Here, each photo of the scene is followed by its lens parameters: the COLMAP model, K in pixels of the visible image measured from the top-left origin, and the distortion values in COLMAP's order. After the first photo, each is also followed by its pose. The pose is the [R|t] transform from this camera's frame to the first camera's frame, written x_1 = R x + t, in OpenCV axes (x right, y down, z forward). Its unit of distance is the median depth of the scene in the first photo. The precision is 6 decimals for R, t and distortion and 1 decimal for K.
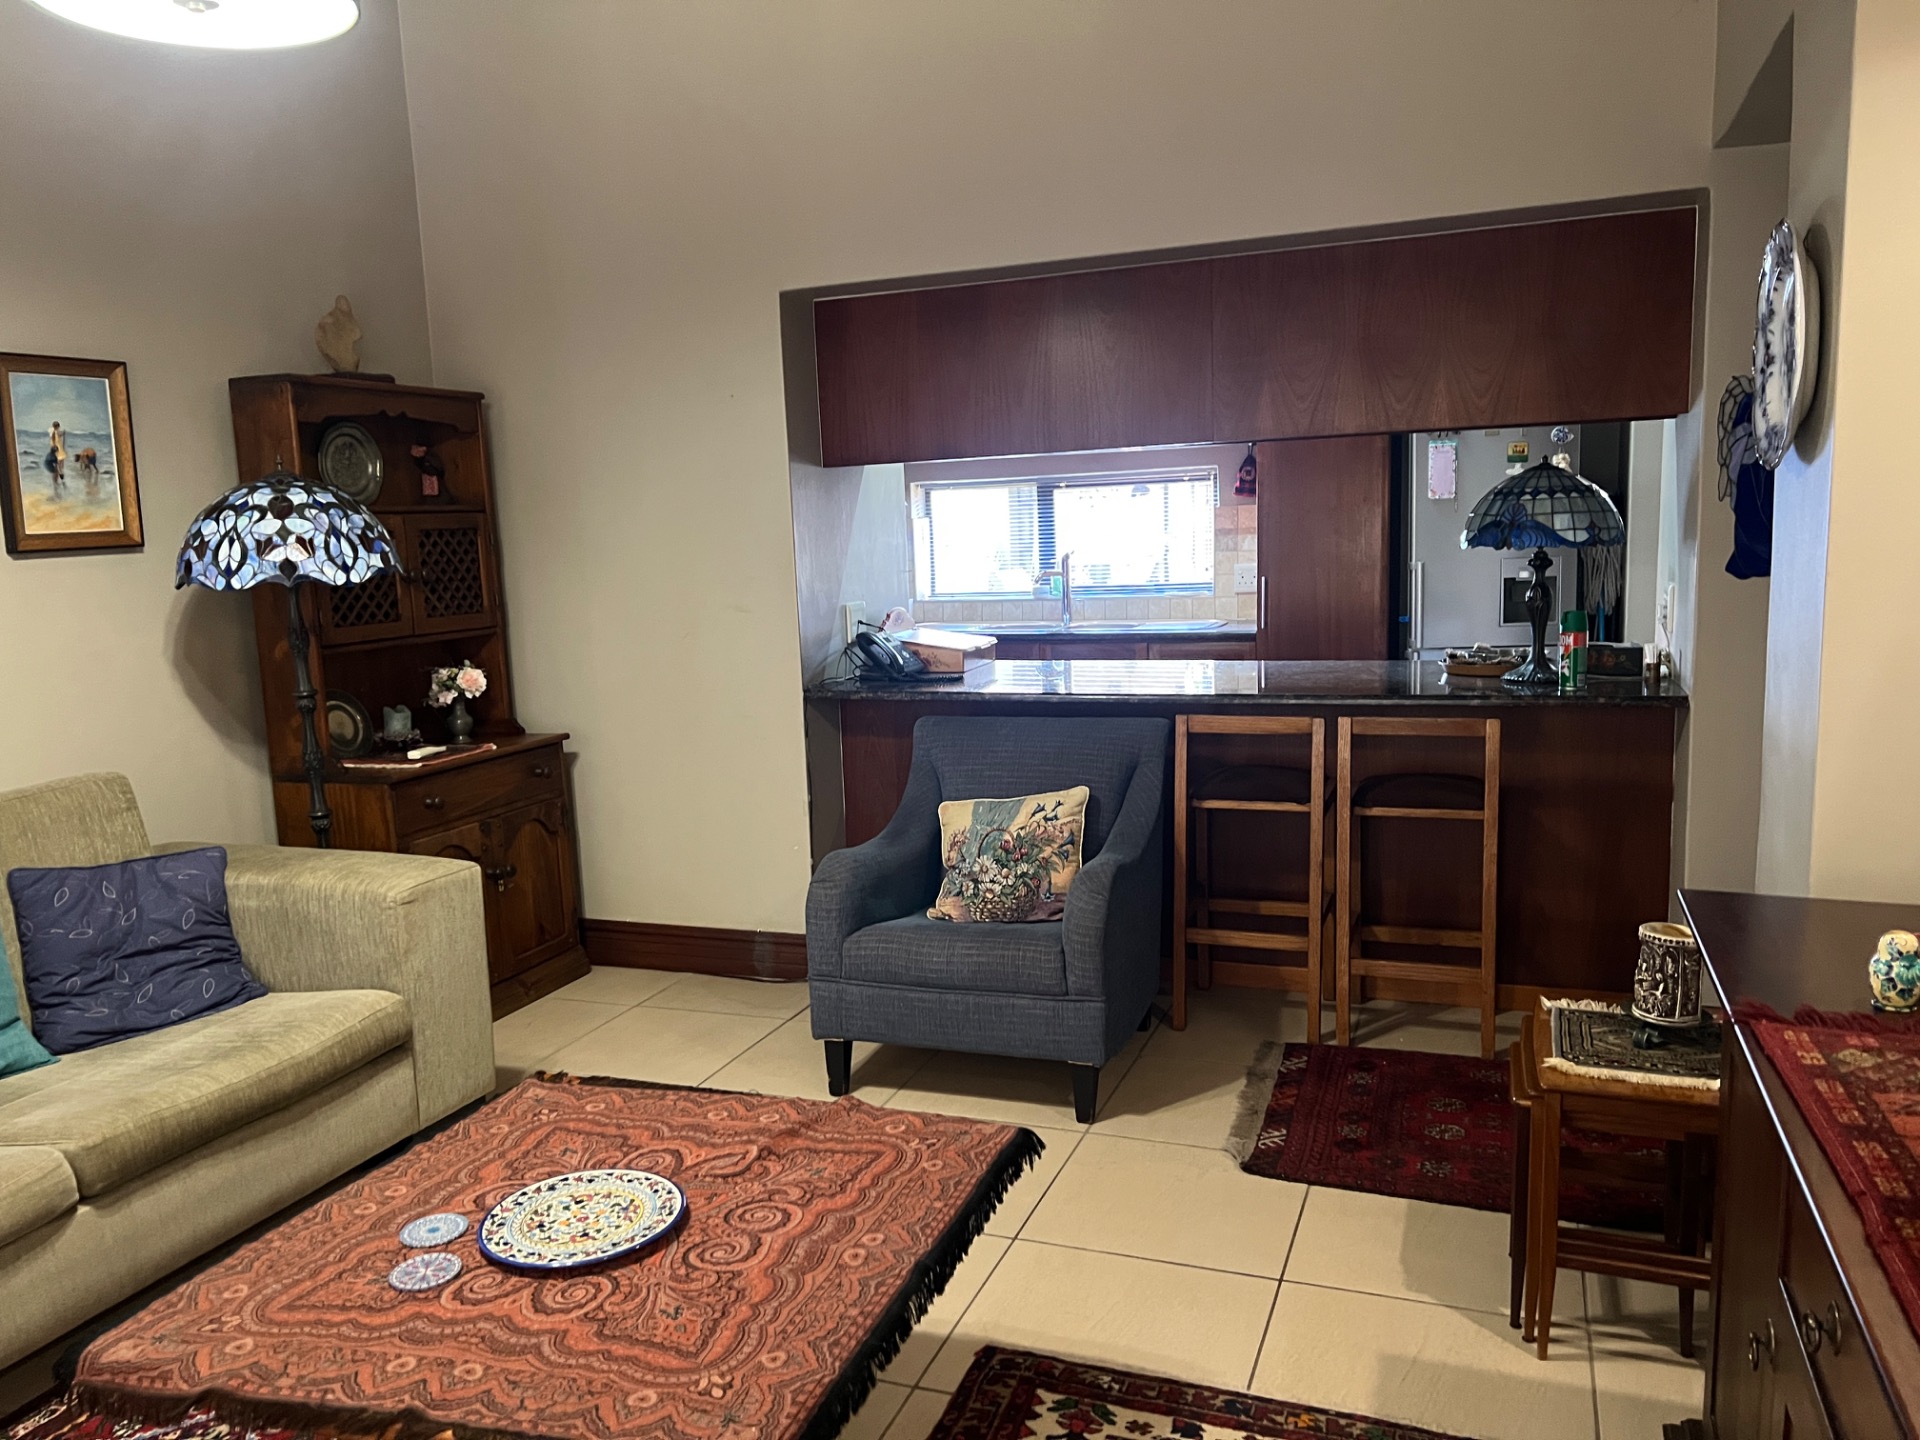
lens RADIAL K [[1425.2, 0, 960.0], [0, 1425.2, 720.0], [0, 0, 1]] dist [0.081085, -0.079582]
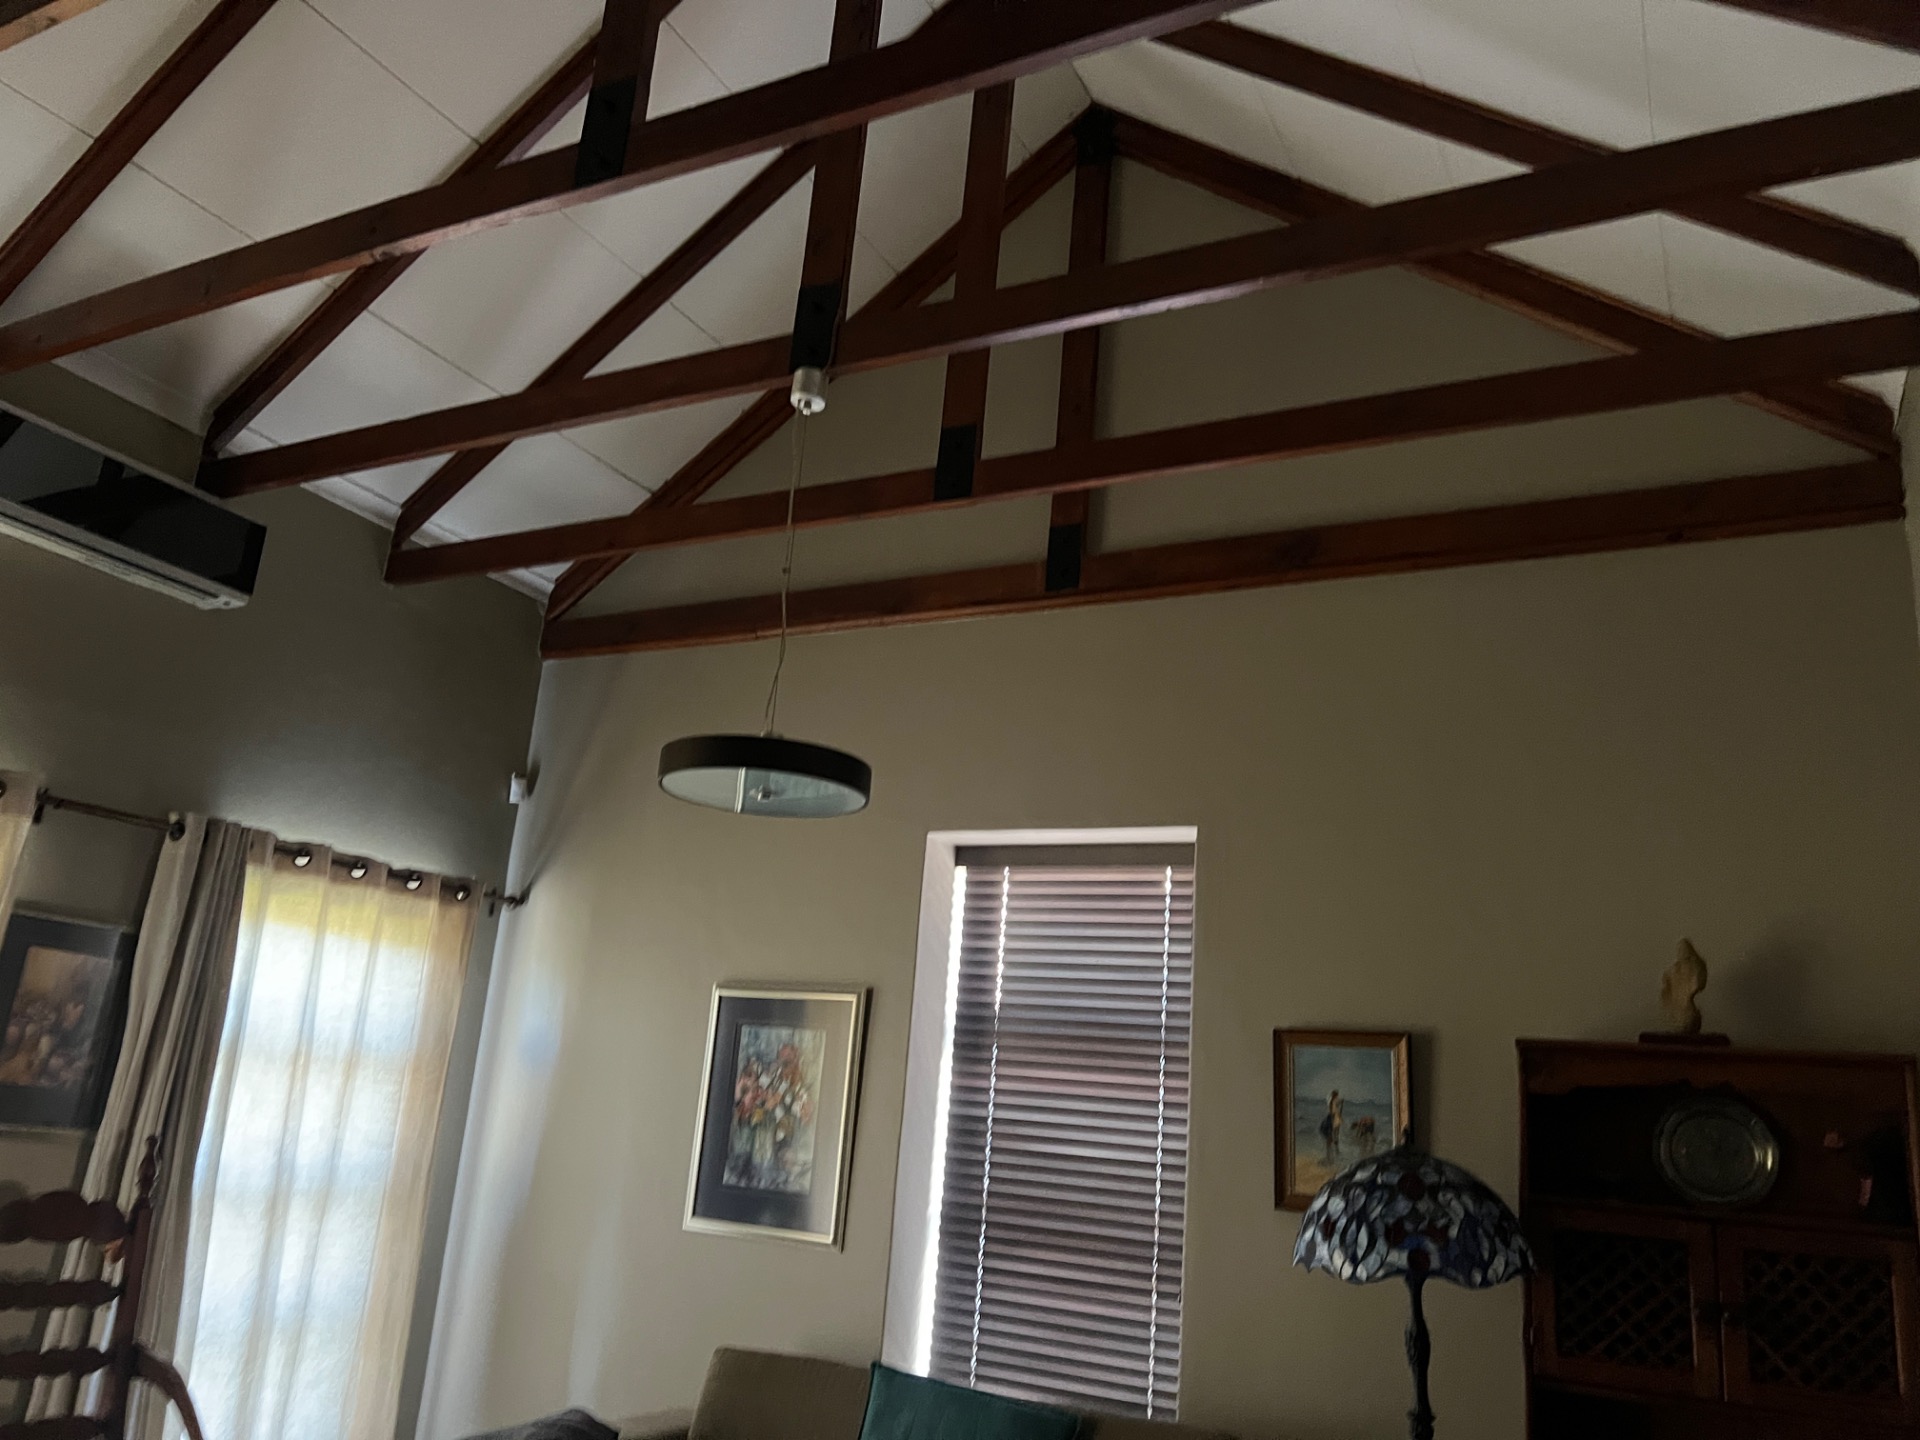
lens RADIAL K [[1439.6, 0, 951.6], [0, 1439.6, 725.8], [0, 0, 1]] dist [0.048583, -0.061030]
pose [[-0.135697, -0.236033, -0.962224, 0.523720], [-0.213725, 0.955314, -0.204197, -0.181681], [0.967423, 0.177942, -0.180079, 0.860664]]
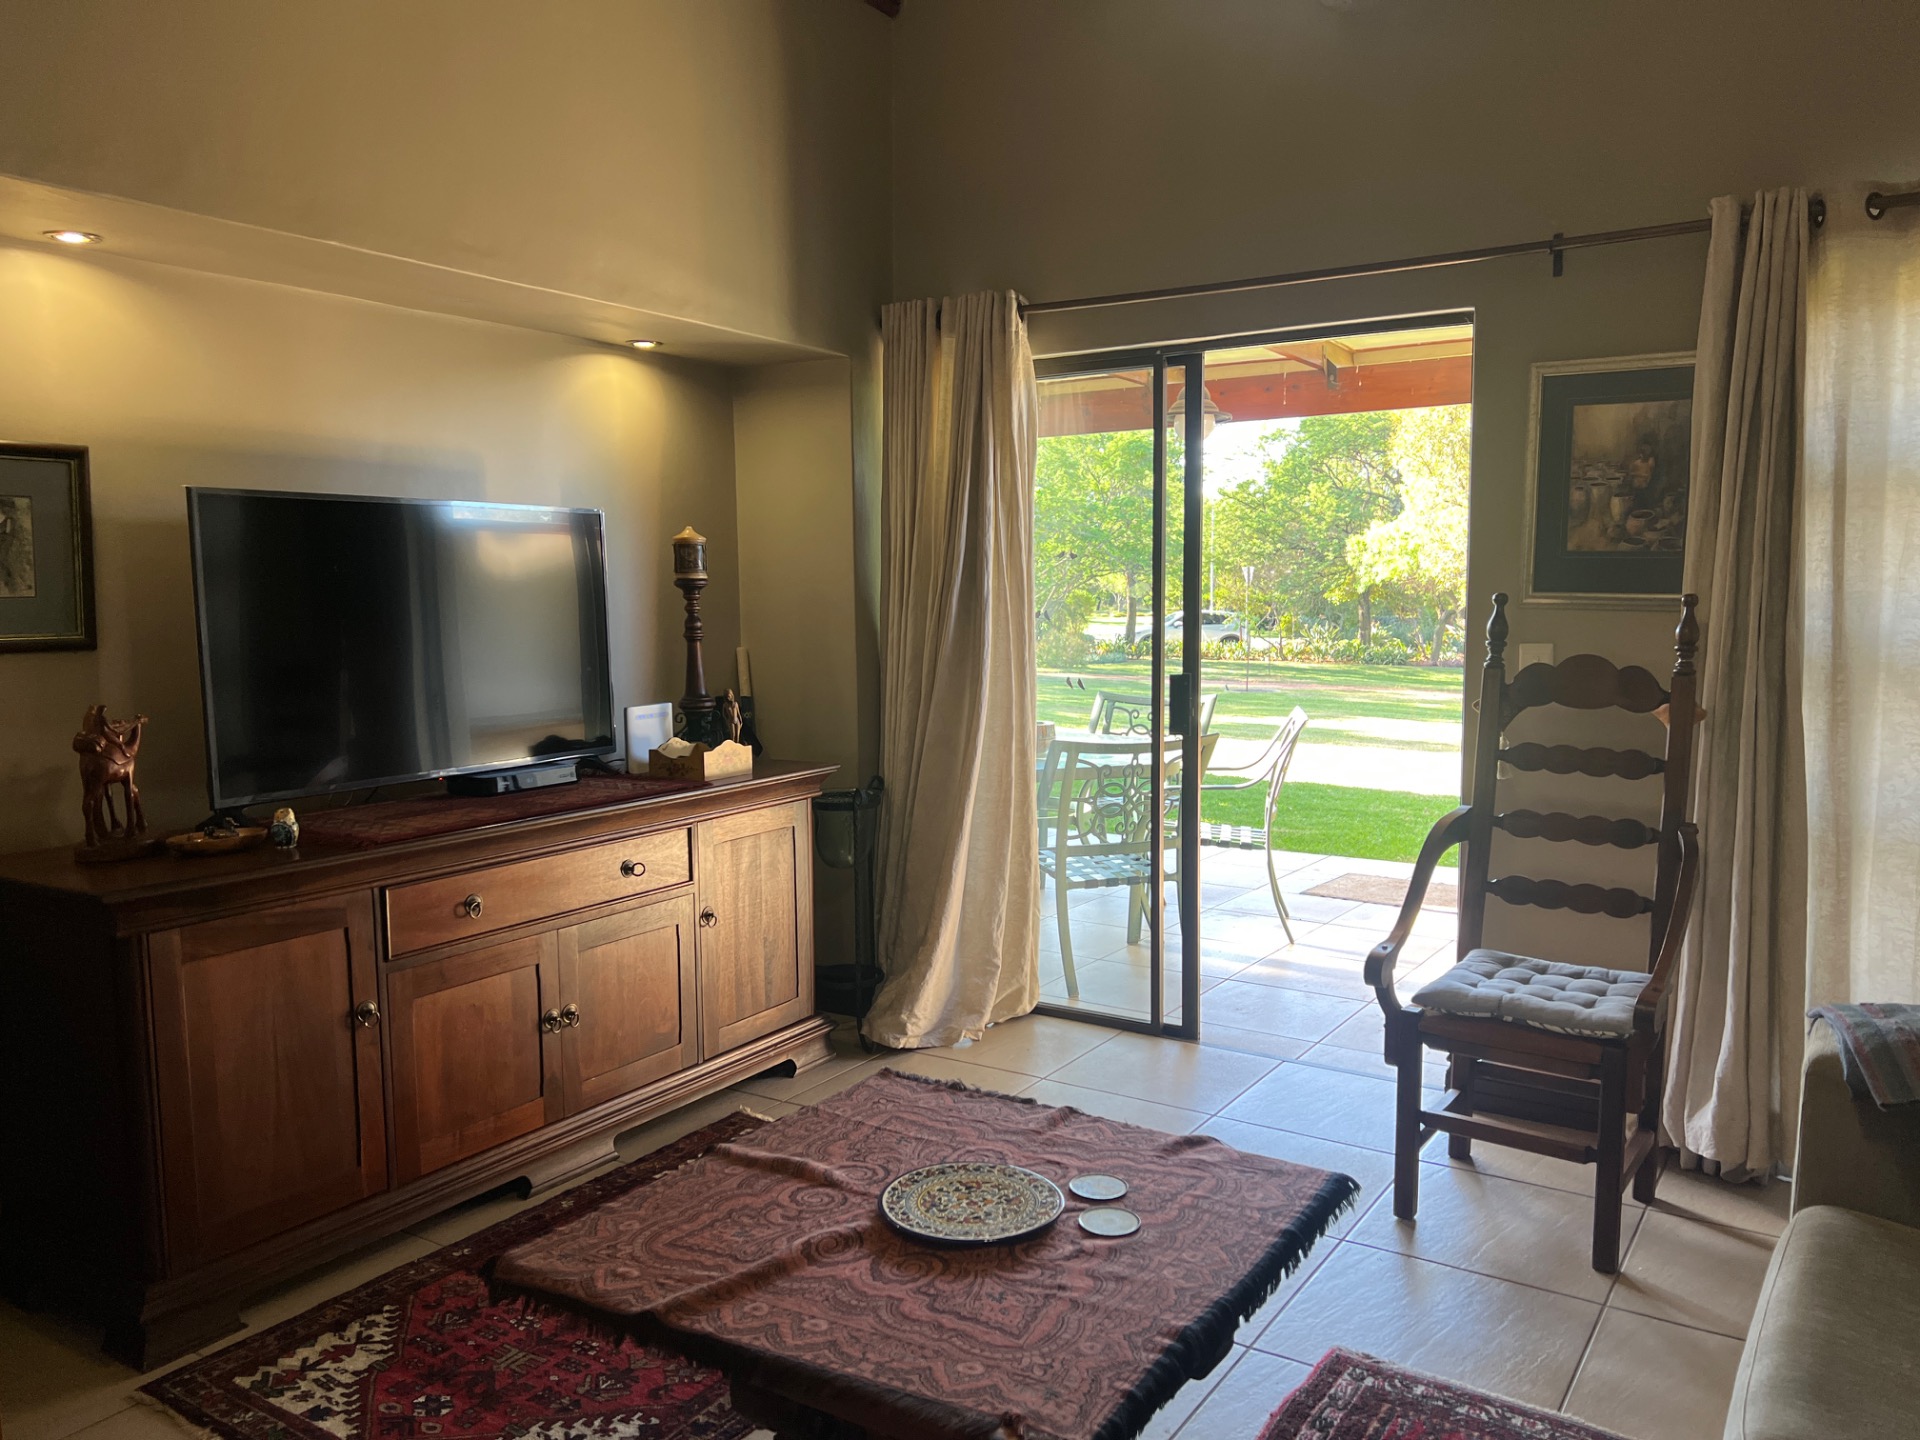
lens RADIAL K [[1434.9, 0, 975.3], [0, 1434.9, 728.6], [0, 0, 1]] dist [0.087044, -0.122910]
pose [[-0.975776, 0.023174, 0.217539, -0.292464], [0.074038, 0.970679, 0.228694, -0.141560], [-0.205861, 0.239260, -0.948881, 1.119677]]
